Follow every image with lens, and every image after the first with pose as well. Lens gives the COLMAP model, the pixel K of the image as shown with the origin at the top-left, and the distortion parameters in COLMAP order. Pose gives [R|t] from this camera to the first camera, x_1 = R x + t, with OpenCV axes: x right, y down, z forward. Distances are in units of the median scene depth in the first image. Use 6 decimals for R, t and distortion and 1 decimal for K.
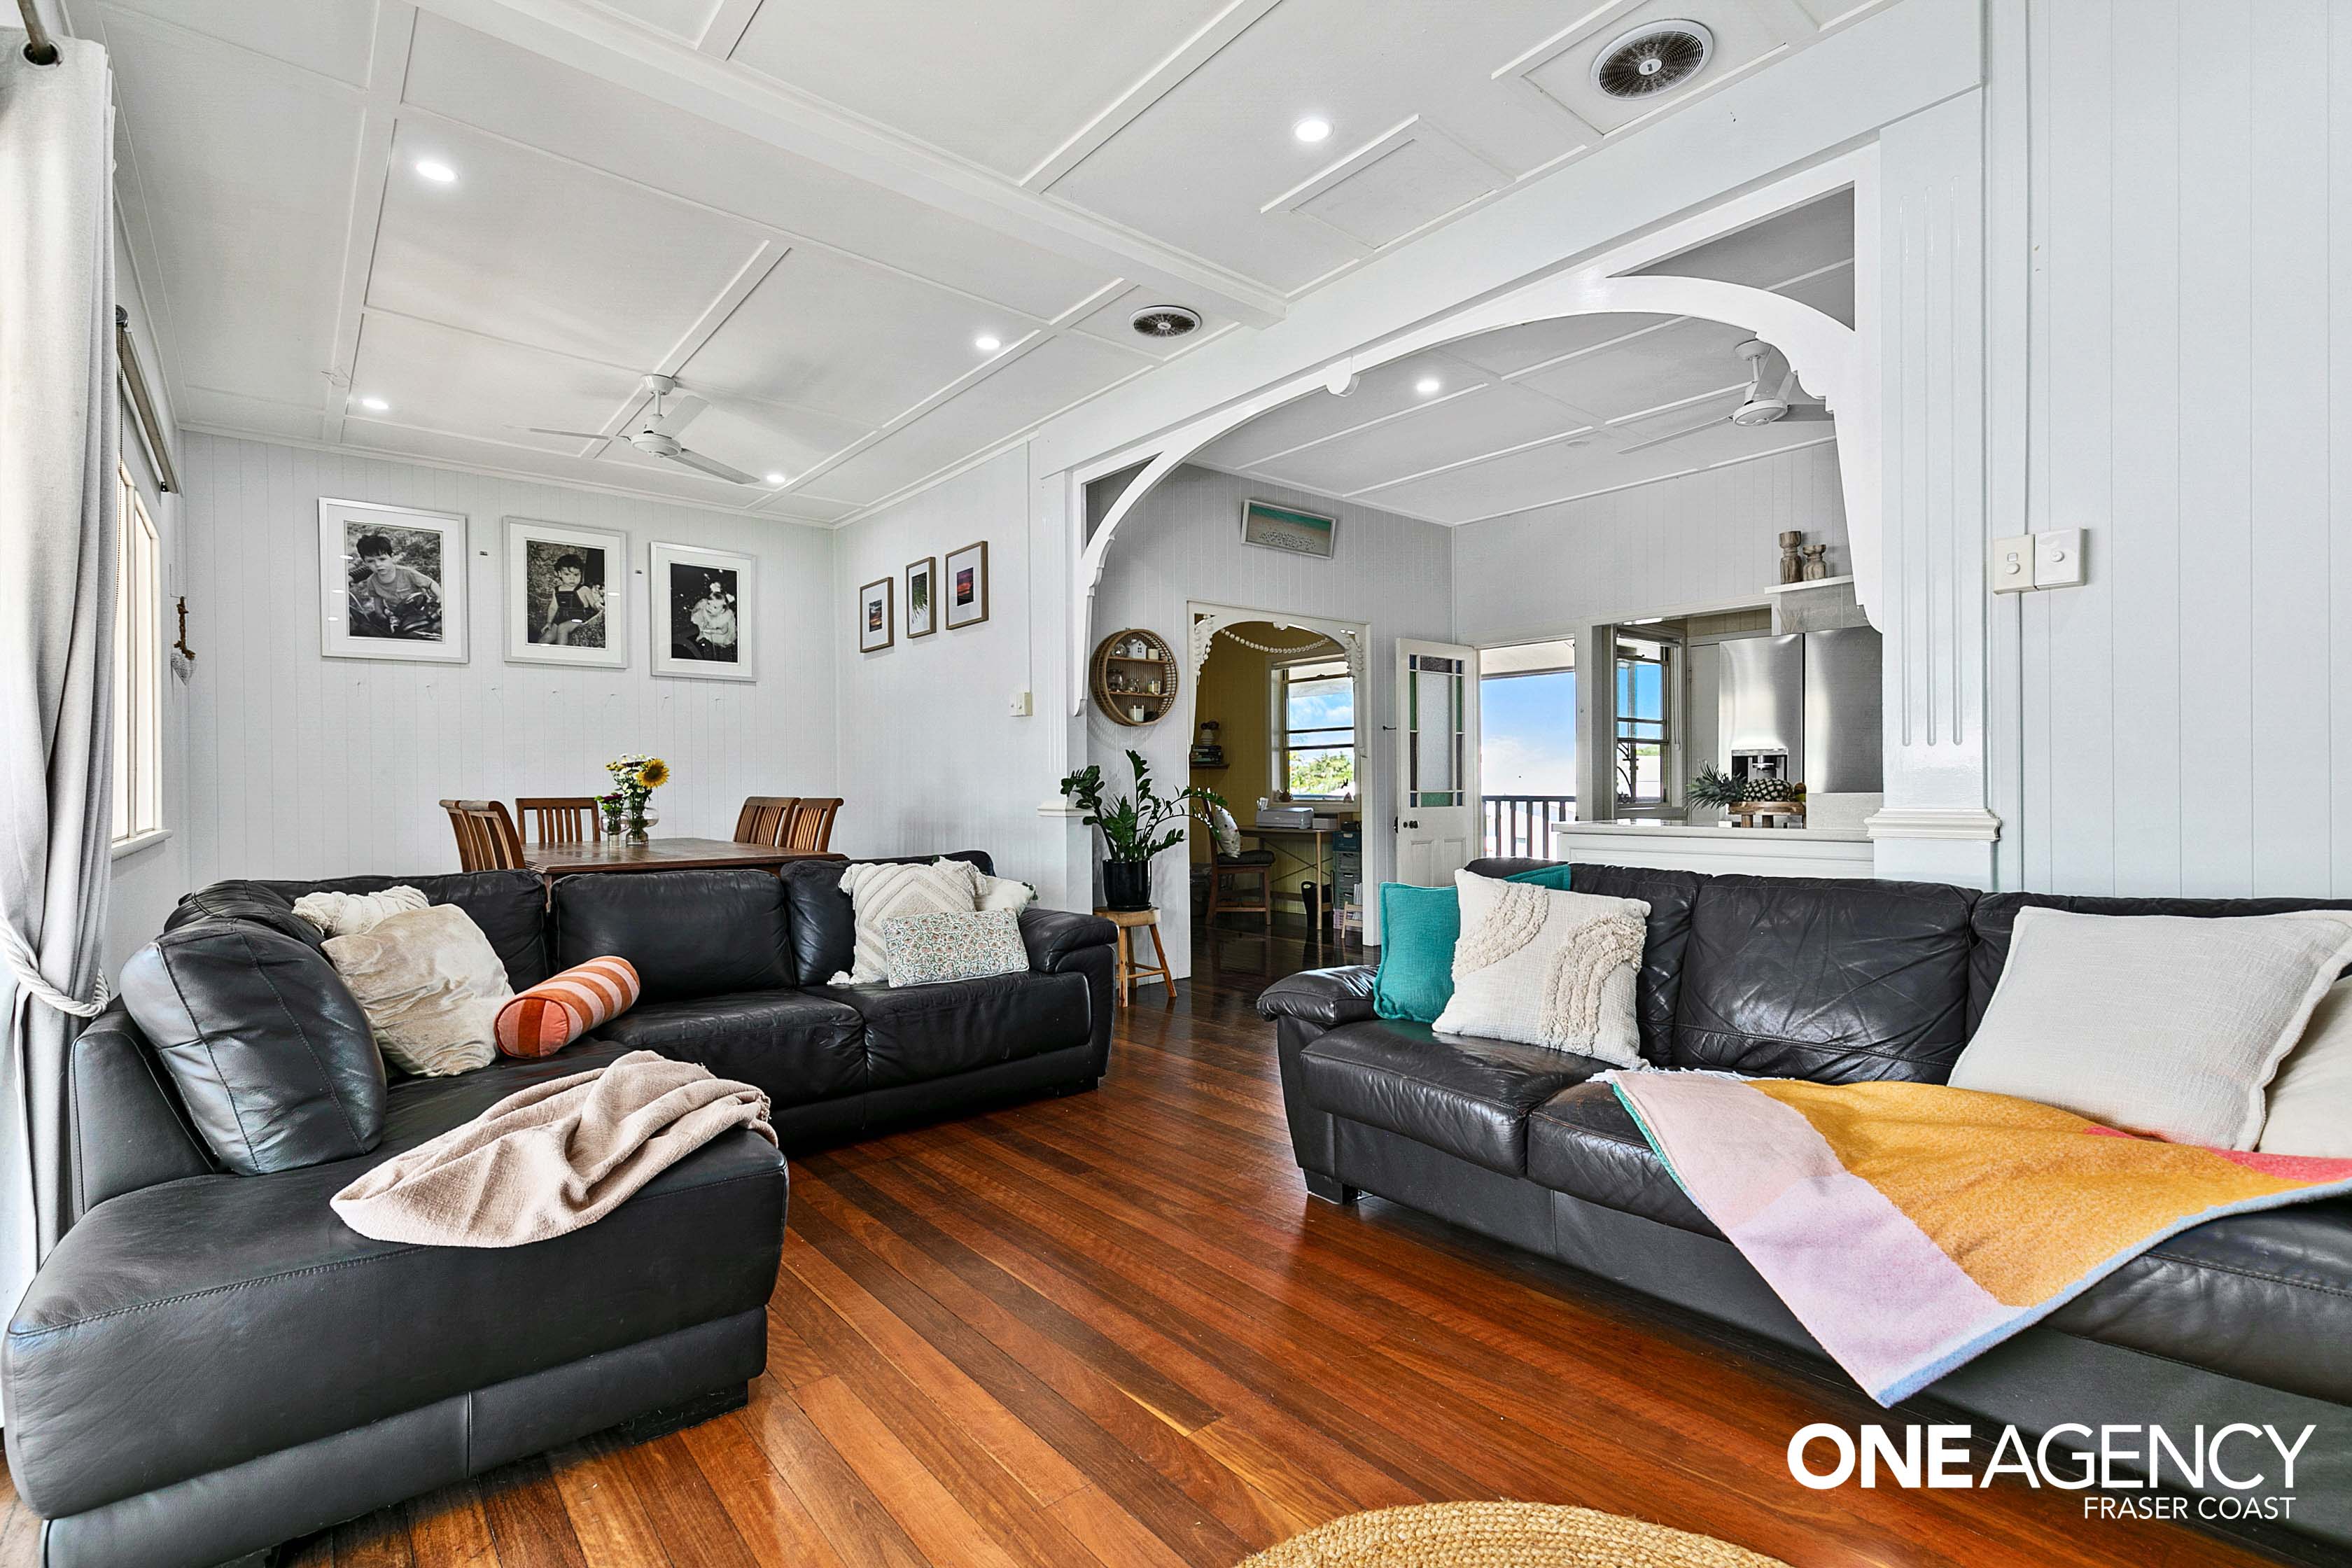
lens RADIAL K [[1057.2, 0, 1170.5], [0, 1057.2, 787.8], [0, 0, 1]] dist [0.015380, -0.002061]
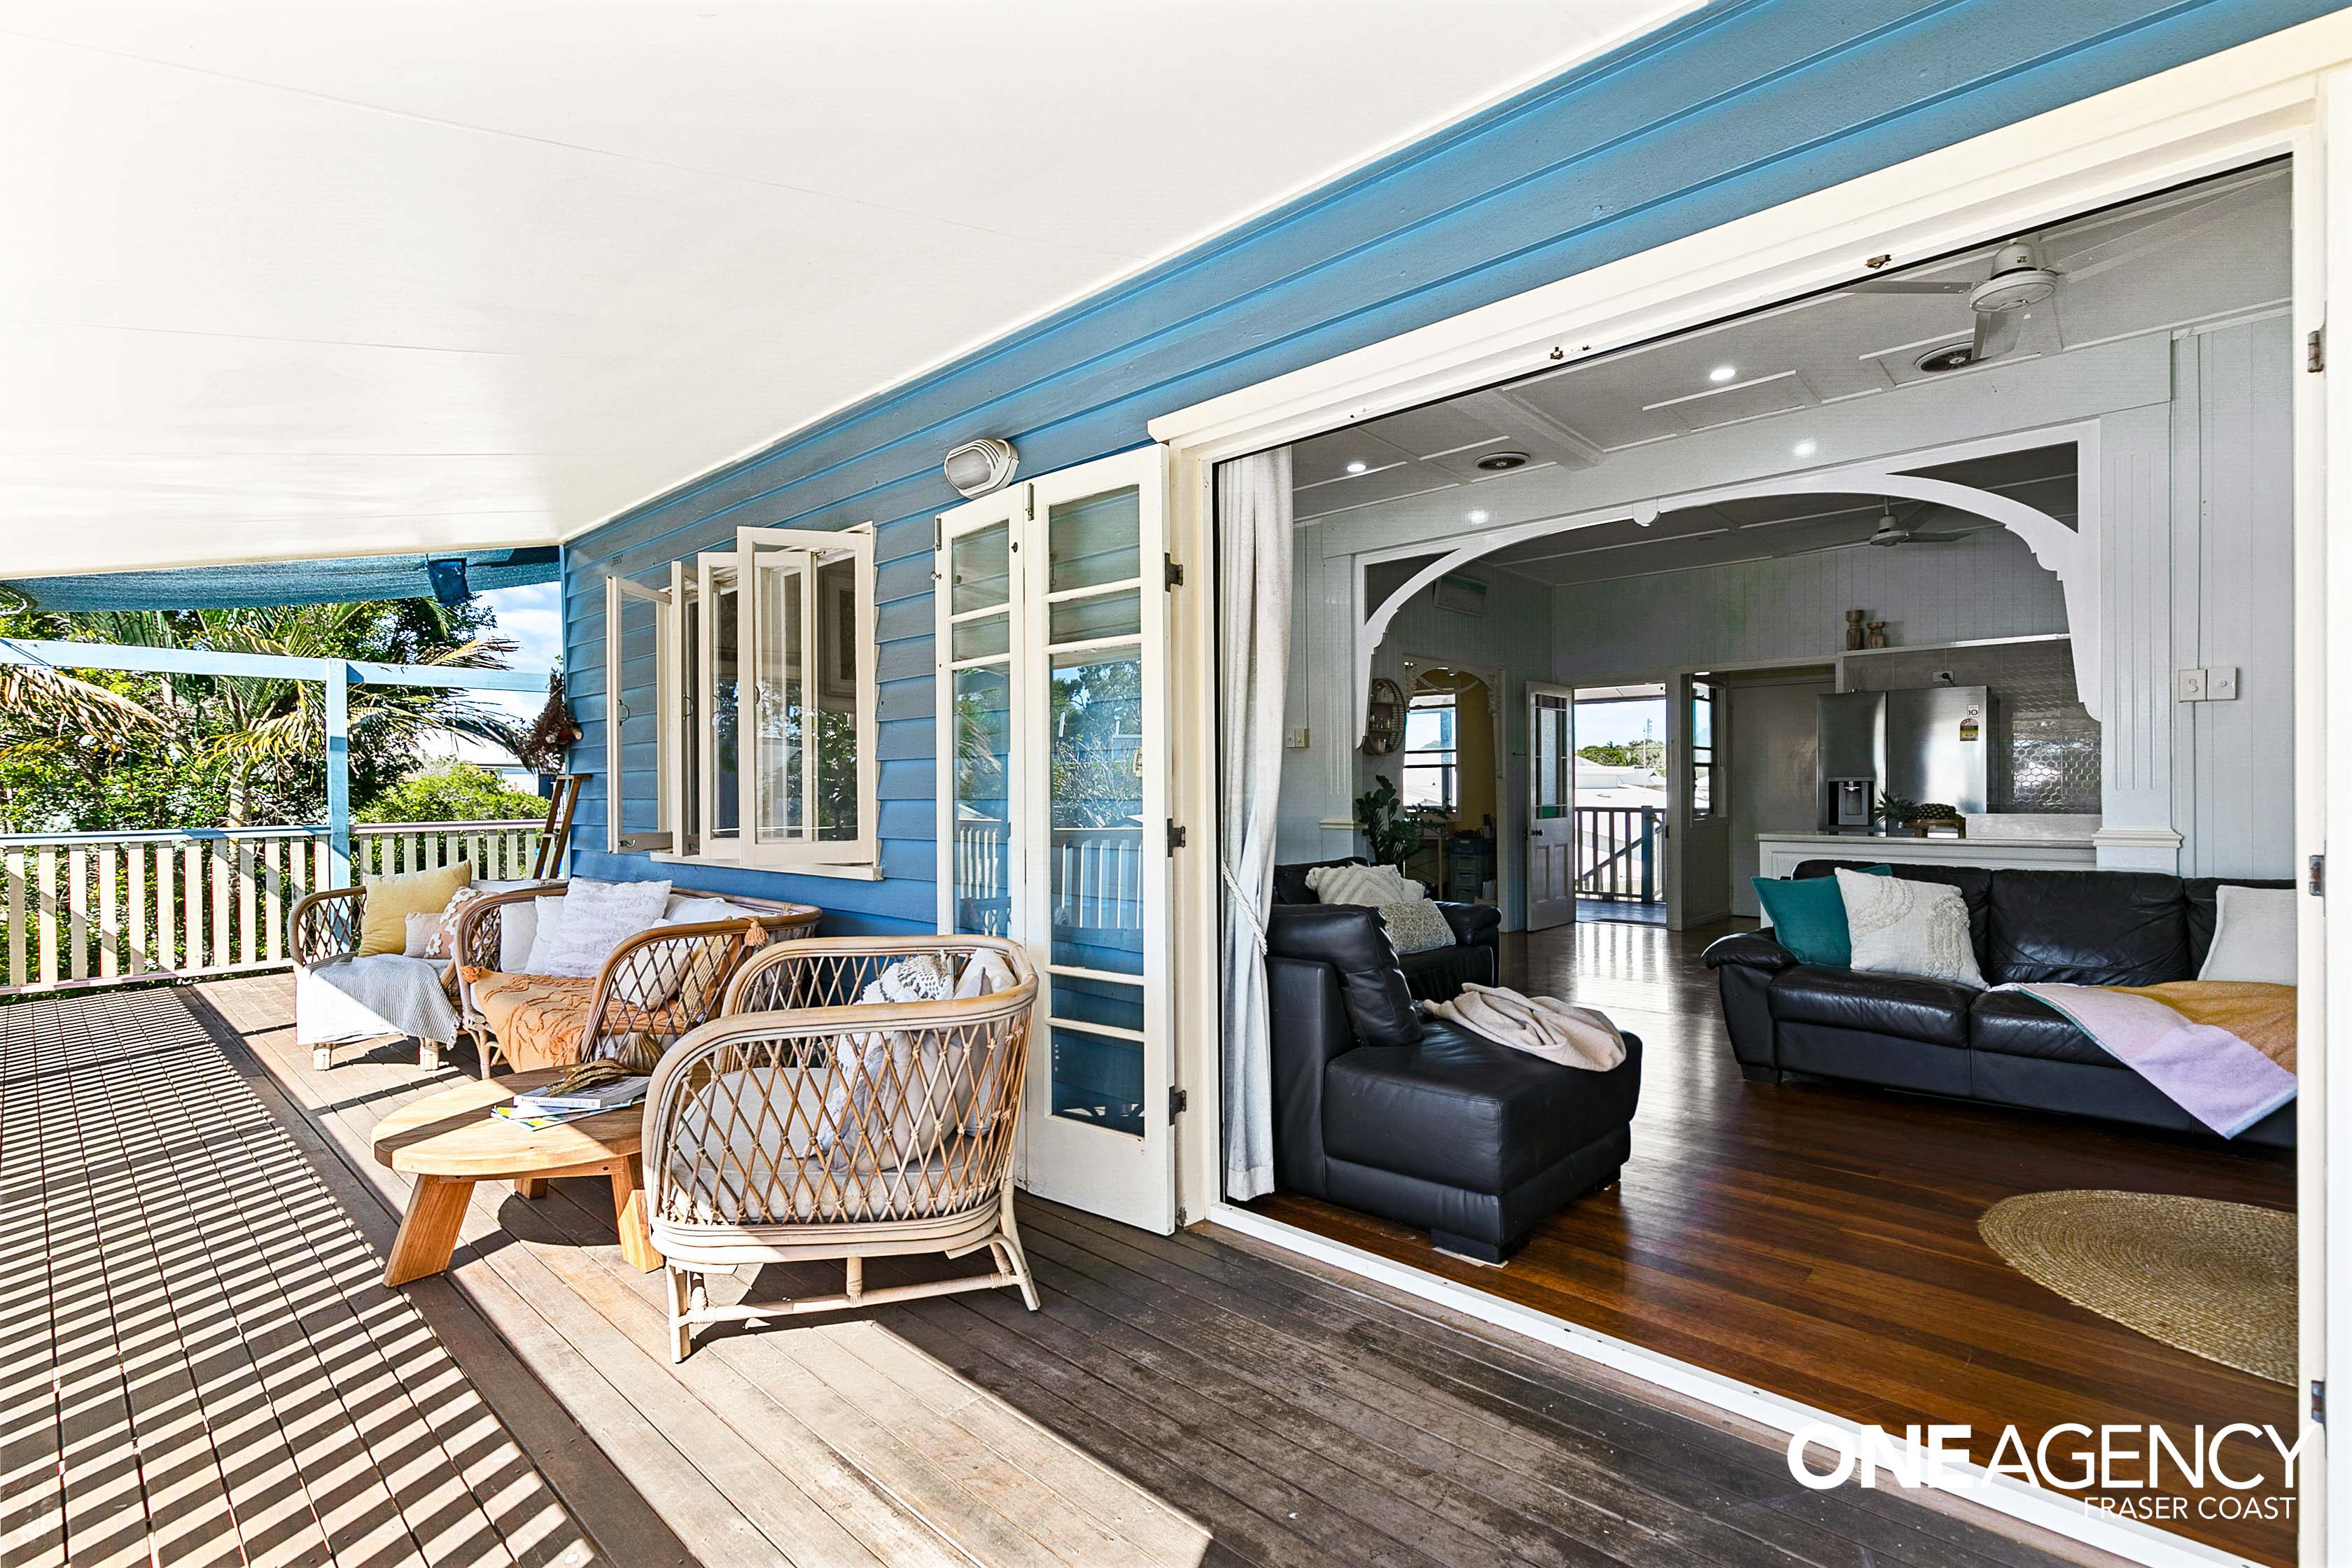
lens RADIAL K [[1057.2, 0, 1169.1], [0, 1057.2, 794.7], [0, 0, 1]] dist [0.015380, -0.002061]
pose [[0.990942, -0.000428, 0.134289, -0.432364], [-0.000260, 0.999987, 0.005109, -0.017558], [-0.134289, -0.005097, 0.990929, -0.195069]]
